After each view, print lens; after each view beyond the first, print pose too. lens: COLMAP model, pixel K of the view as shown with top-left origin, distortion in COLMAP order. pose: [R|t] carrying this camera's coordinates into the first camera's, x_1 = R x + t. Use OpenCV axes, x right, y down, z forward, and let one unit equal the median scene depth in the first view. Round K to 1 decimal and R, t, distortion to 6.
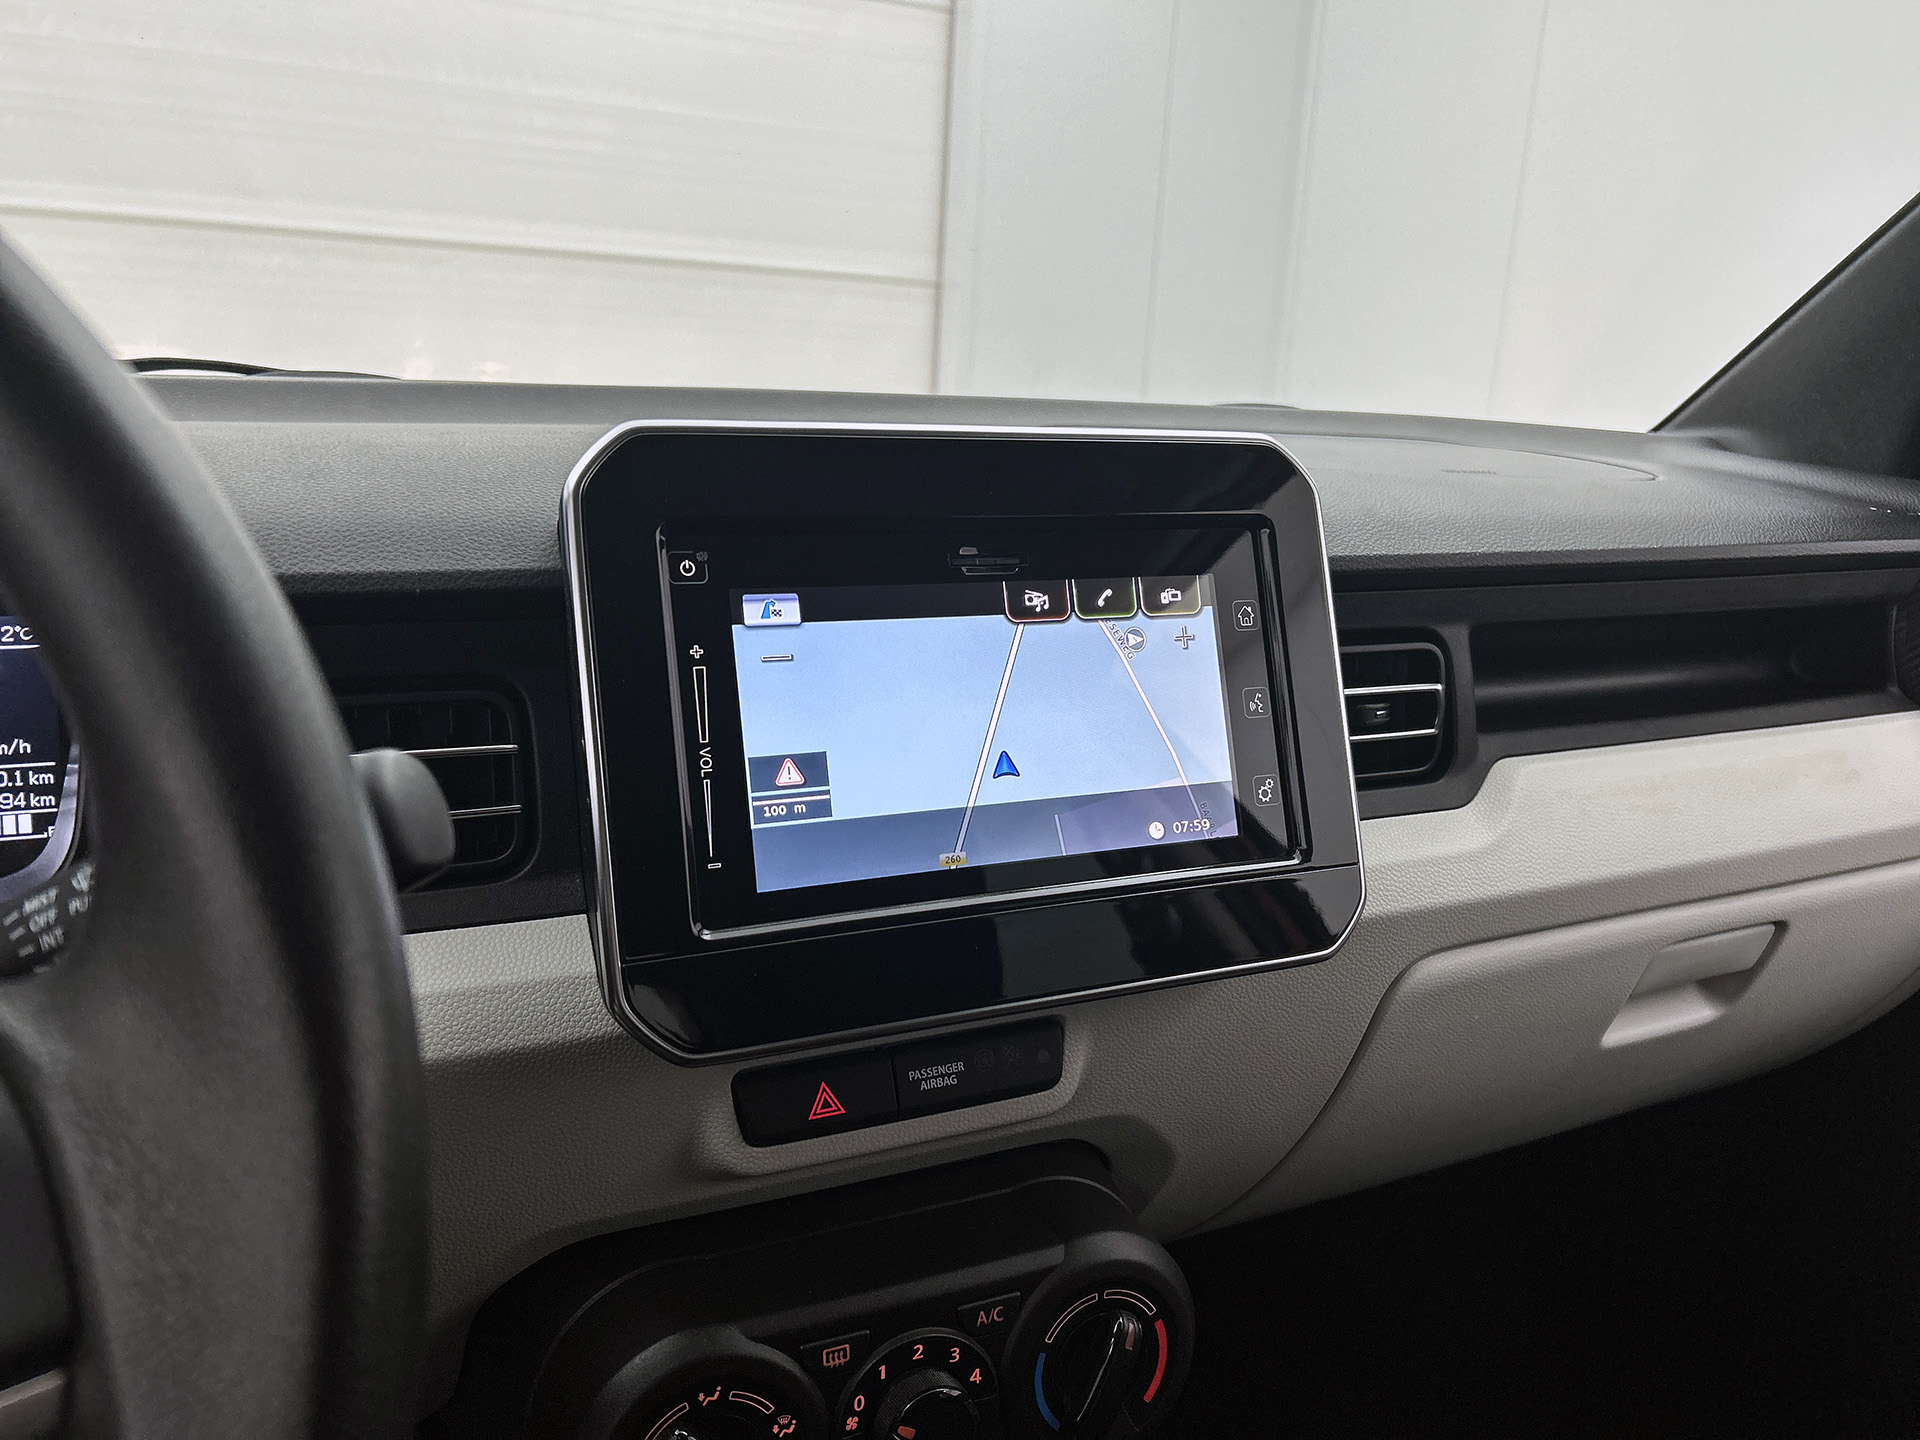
lens RADIAL K [[1458.6, 0, 959.9], [0, 1458.6, 717.7], [0, 0, 1]] dist [0.045788, -0.062503]
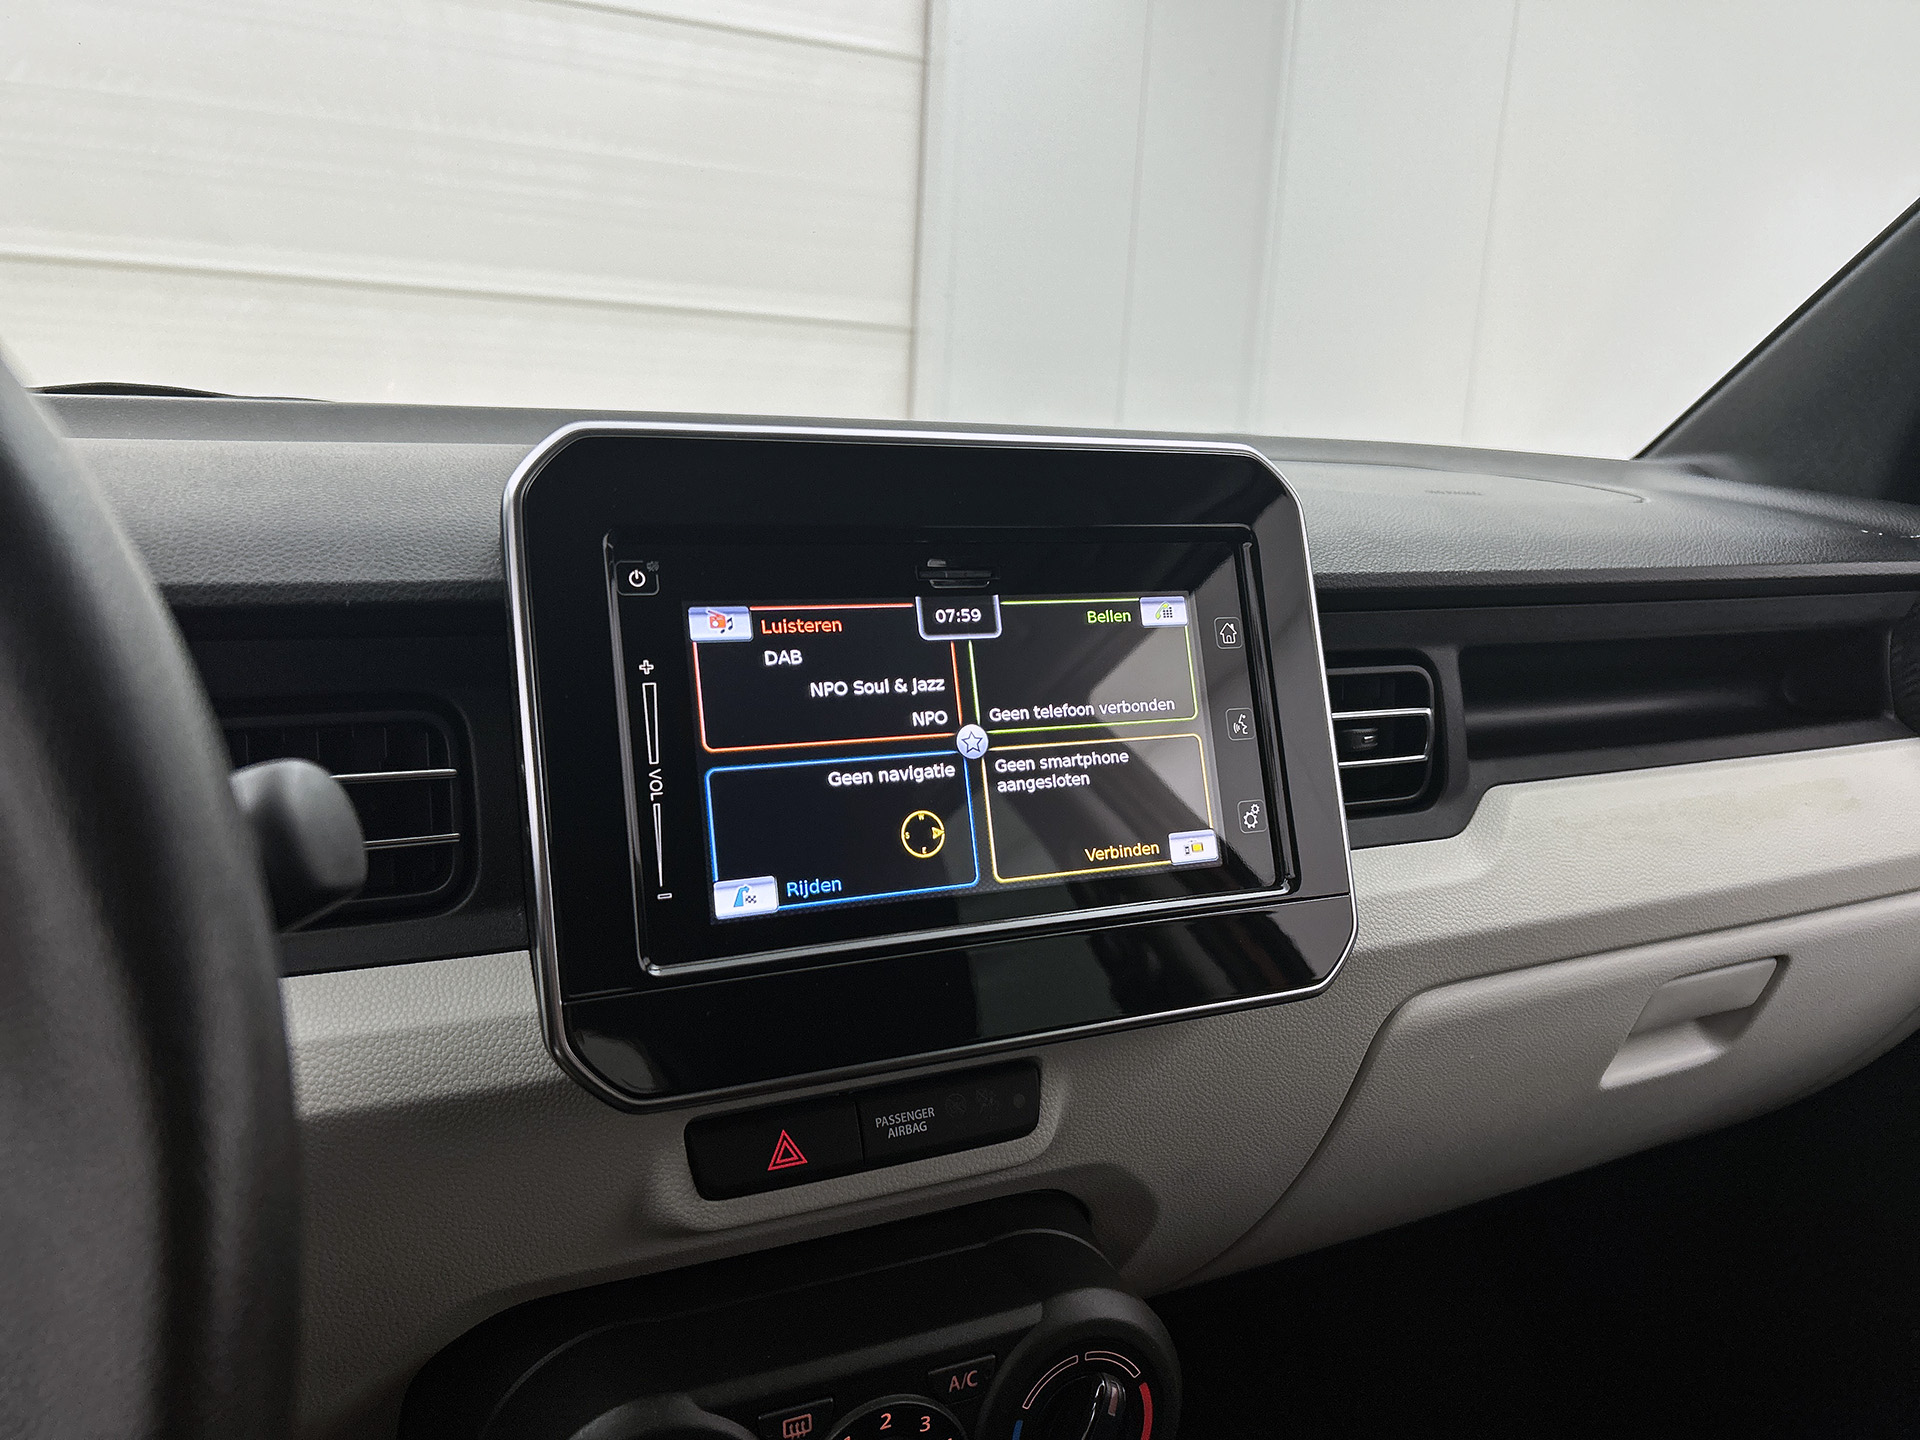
lens RADIAL K [[1458.6, 0, 954.1], [0, 1458.6, 718.6], [0, 0, 1]] dist [0.045788, -0.062503]
pose [[0.999919, -0.003901, 0.012074, 0.005279], [0.004275, 0.999508, -0.031079, 0.016010], [-0.011947, 0.031128, 0.999444, 0.054738]]
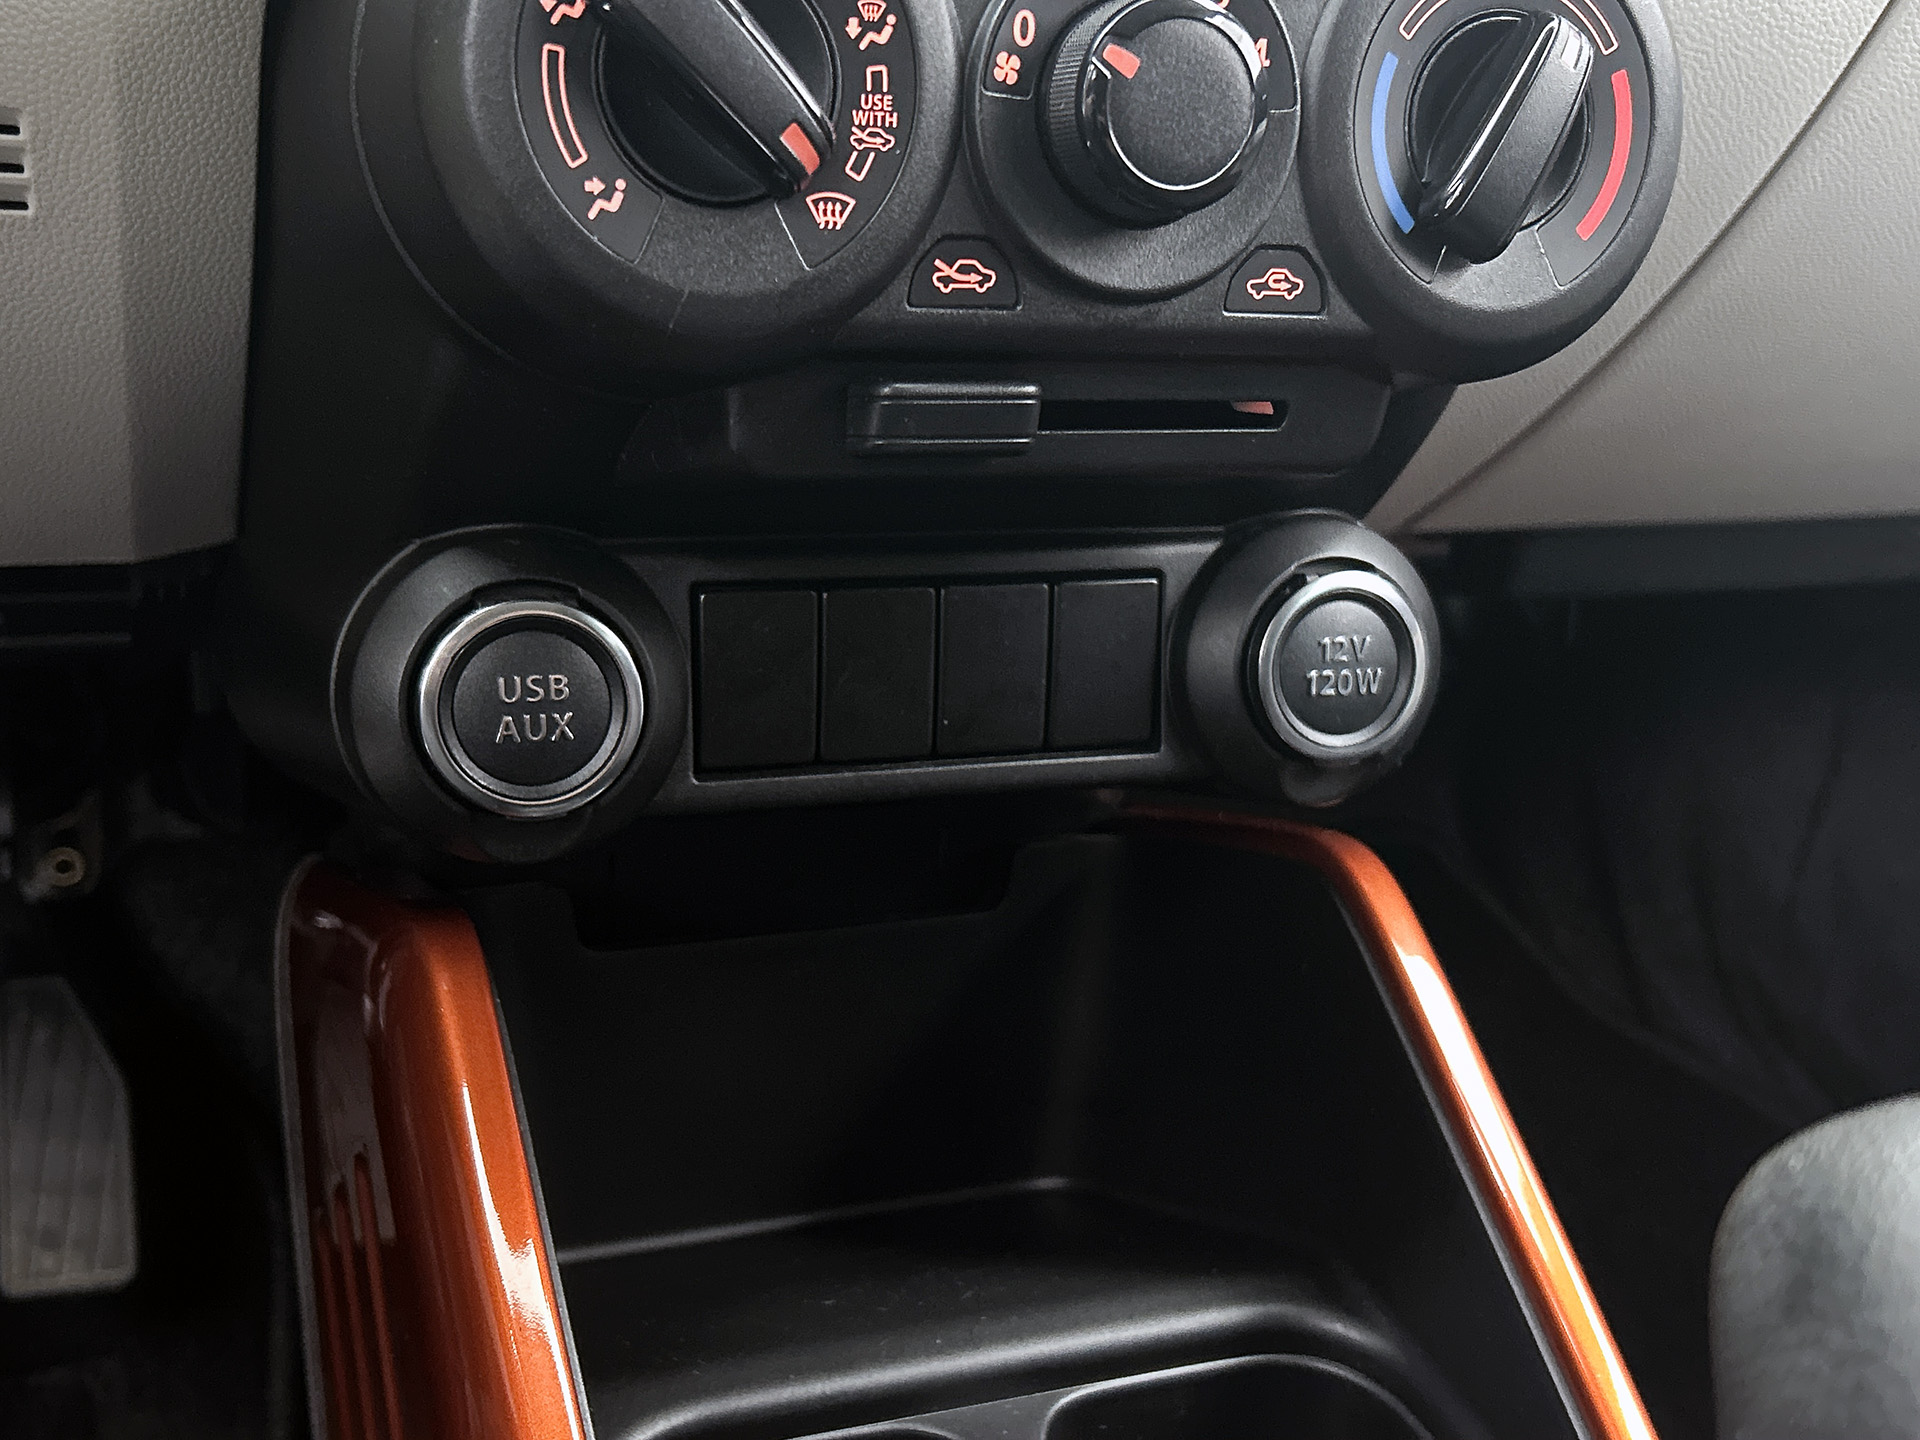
lens RADIAL K [[2059.9, 0, 940.4], [0, 2059.9, 707.5], [0, 0, 1]] dist [0.091457, 0.000000]
pose [[0.995832, 0.057603, -0.070715, -0.033216], [-0.050871, 0.994313, 0.093565, 0.608390], [0.075703, -0.089578, 0.993099, 0.281632]]
